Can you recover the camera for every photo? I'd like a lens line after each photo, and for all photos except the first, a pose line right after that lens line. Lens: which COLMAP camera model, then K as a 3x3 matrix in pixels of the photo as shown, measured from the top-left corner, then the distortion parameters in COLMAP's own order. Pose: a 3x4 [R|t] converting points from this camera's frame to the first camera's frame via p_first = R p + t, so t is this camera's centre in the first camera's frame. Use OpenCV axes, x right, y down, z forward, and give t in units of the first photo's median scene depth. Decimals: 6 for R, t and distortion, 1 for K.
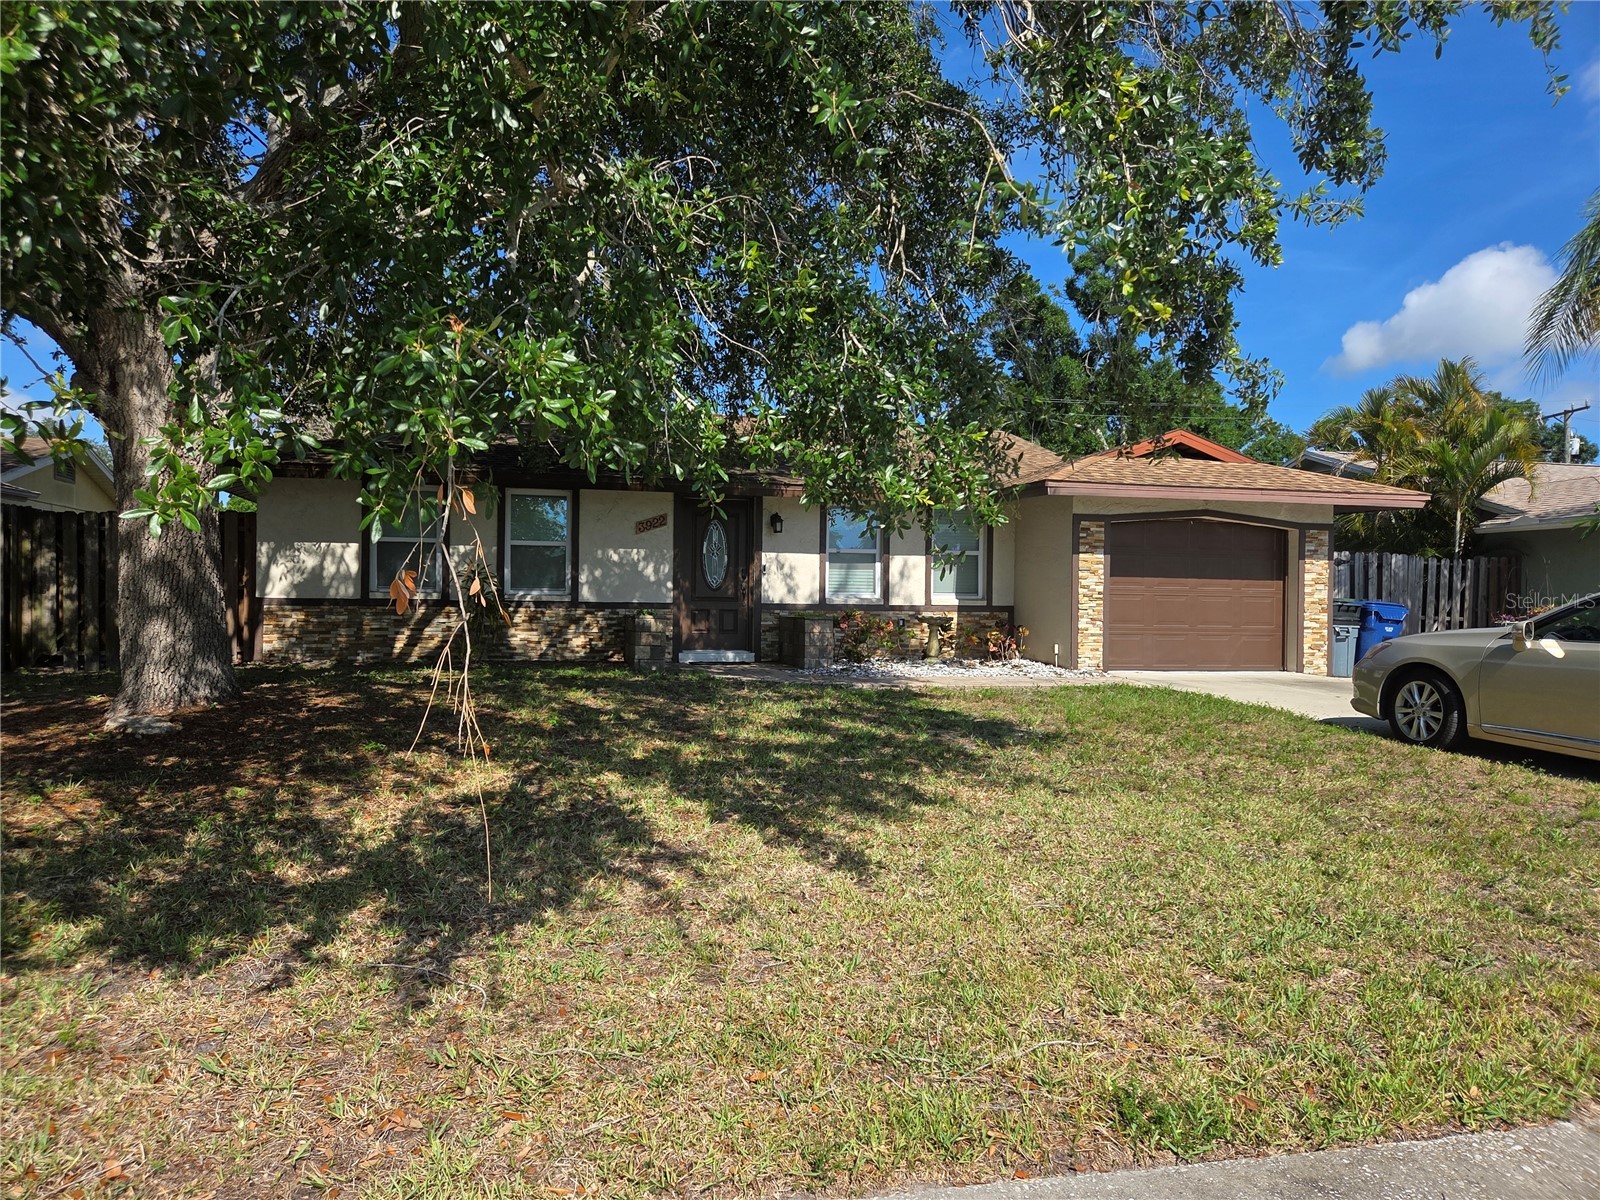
lens RADIAL K [[1074.2, 0, 785.6], [0, 1074.2, 605.3], [0, 0, 1]] dist [0.072649, -0.063772]
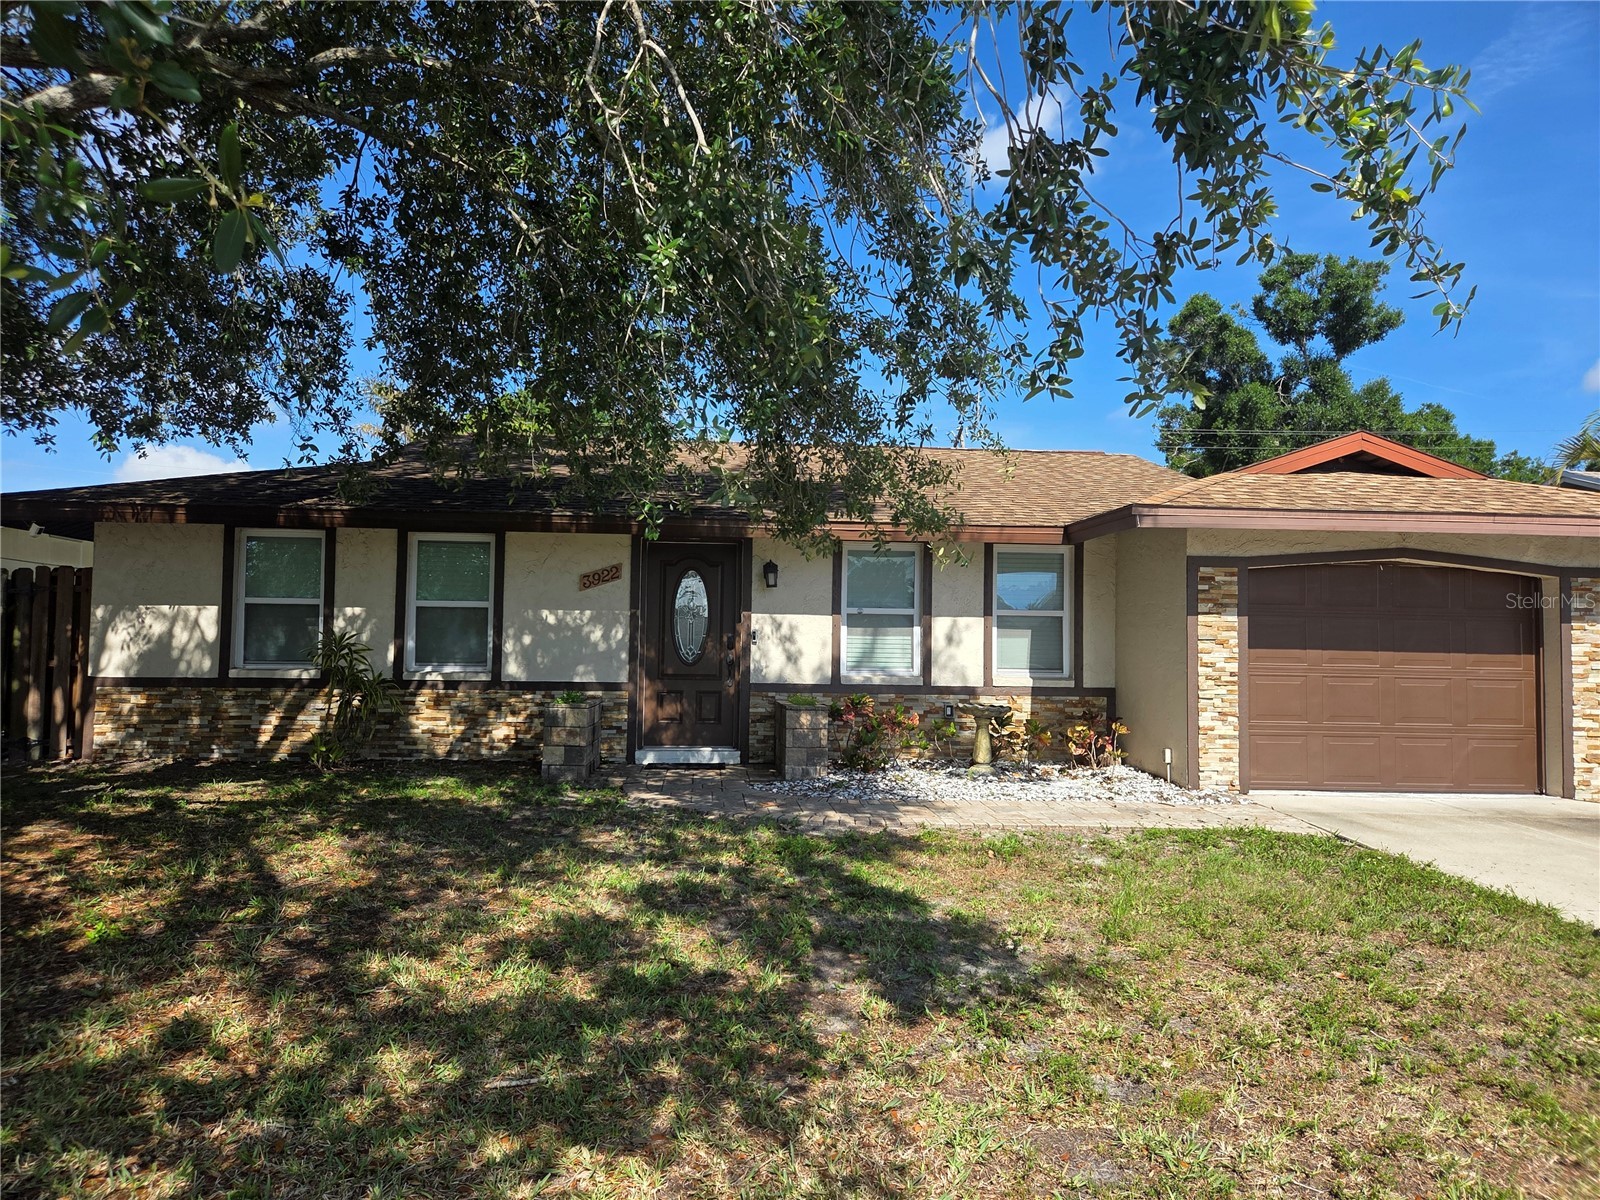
lens RADIAL K [[1074.2, 0, 793.8], [0, 1074.2, 601.1], [0, 0, 1]] dist [0.072649, -0.063772]
pose [[0.985777, -0.004938, -0.167988, 0.136257], [-0.004342, 0.998486, -0.054830, -0.018198], [0.168004, 0.054779, 0.984263, 0.291162]]
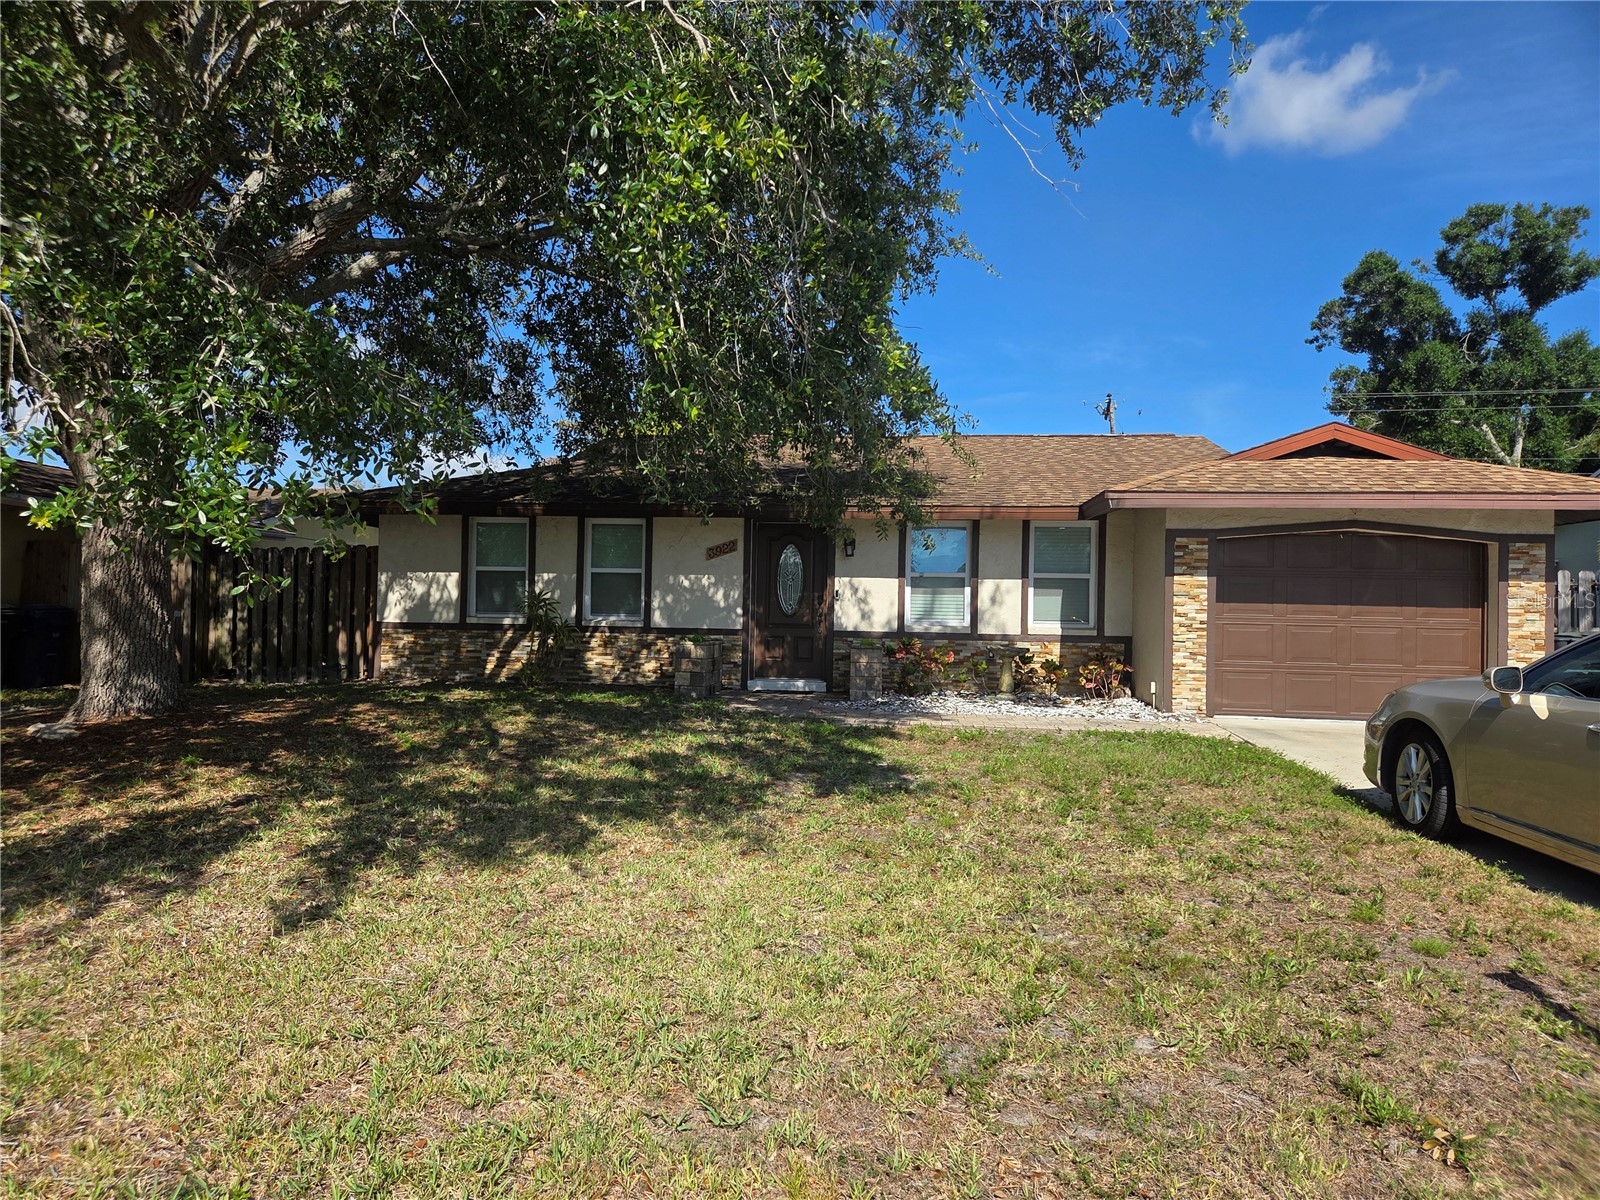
lens RADIAL K [[1074.2, 0, 774.2], [0, 1074.2, 600.2], [0, 0, 1]] dist [0.072649, -0.063772]
pose [[0.934653, -0.000410, -0.355561, 0.279001], [-0.009814, 0.999589, -0.026951, -0.002565], [0.355426, 0.028679, 0.934264, 0.092733]]
